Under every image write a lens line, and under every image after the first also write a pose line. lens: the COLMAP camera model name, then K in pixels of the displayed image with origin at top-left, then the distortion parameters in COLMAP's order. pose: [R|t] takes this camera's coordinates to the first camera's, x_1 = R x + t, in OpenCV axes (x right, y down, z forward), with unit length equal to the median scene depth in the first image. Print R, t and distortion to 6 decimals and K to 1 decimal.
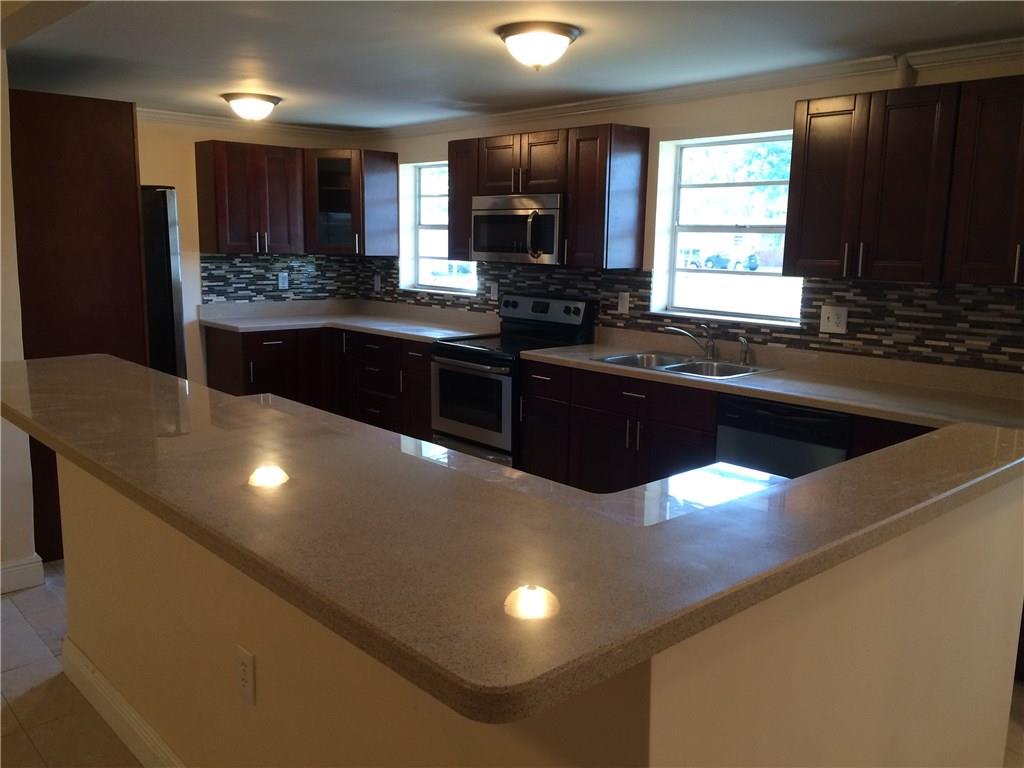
lens RADIAL K [[878.1, 0, 509.2], [0, 878.1, 384.9], [0, 0, 1]] dist [0.095921, 0.004666]
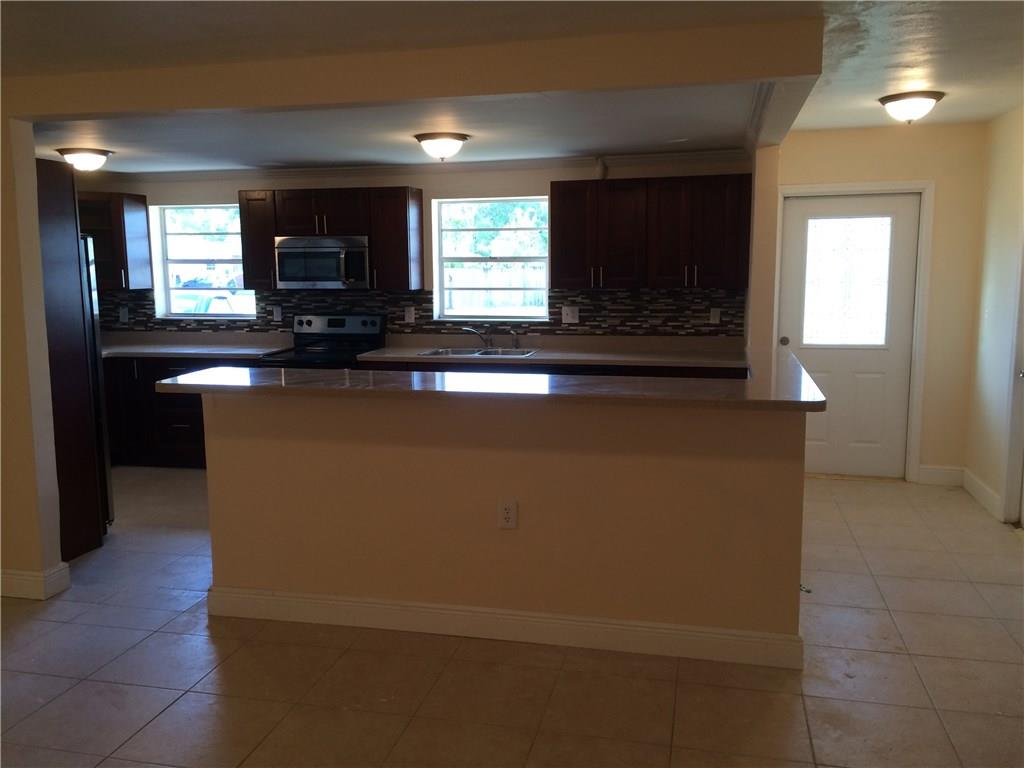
lens RADIAL K [[878.1, 0, 511.8], [0, 878.1, 380.6], [0, 0, 1]] dist [0.095921, 0.004666]
pose [[0.825910, -0.106992, 0.553557, -0.445574], [0.121179, 0.992569, 0.011046, 0.010389], [-0.550625, 0.057957, 0.832738, -0.187712]]
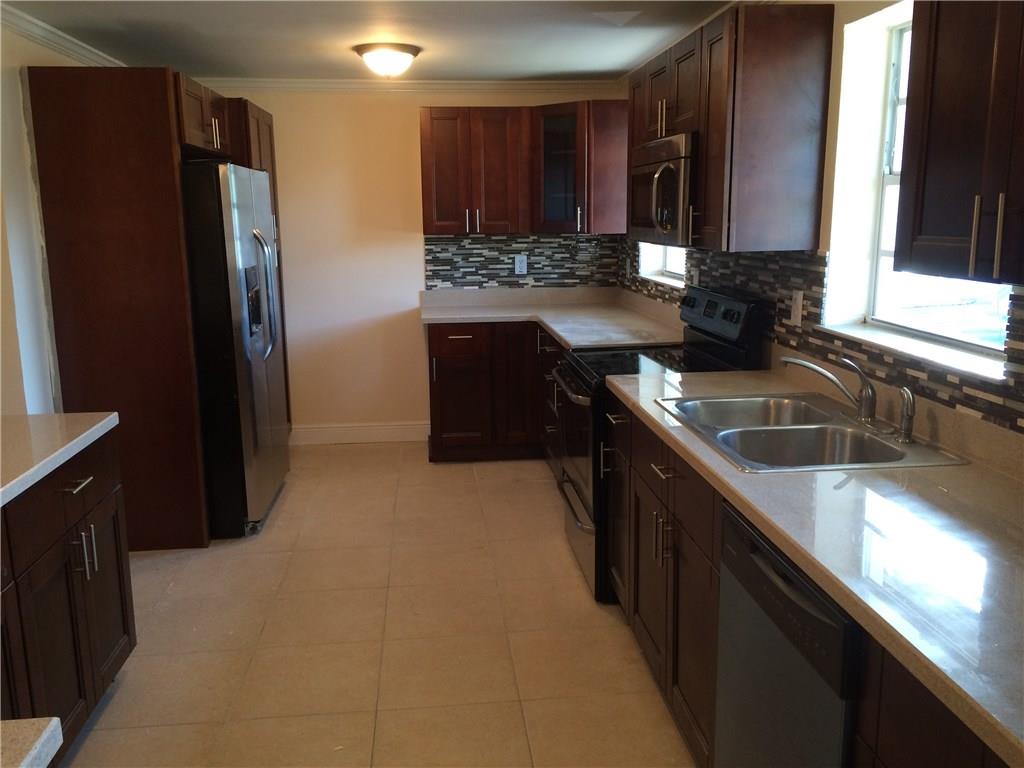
lens RADIAL K [[878.1, 0, 514.6], [0, 878.1, 389.0], [0, 0, 1]] dist [0.095921, 0.004666]
pose [[0.807880, 0.092404, -0.582058, 0.295386], [-0.074781, 0.995722, 0.054280, -0.049976], [0.584583, -0.000324, 0.811334, 0.347807]]
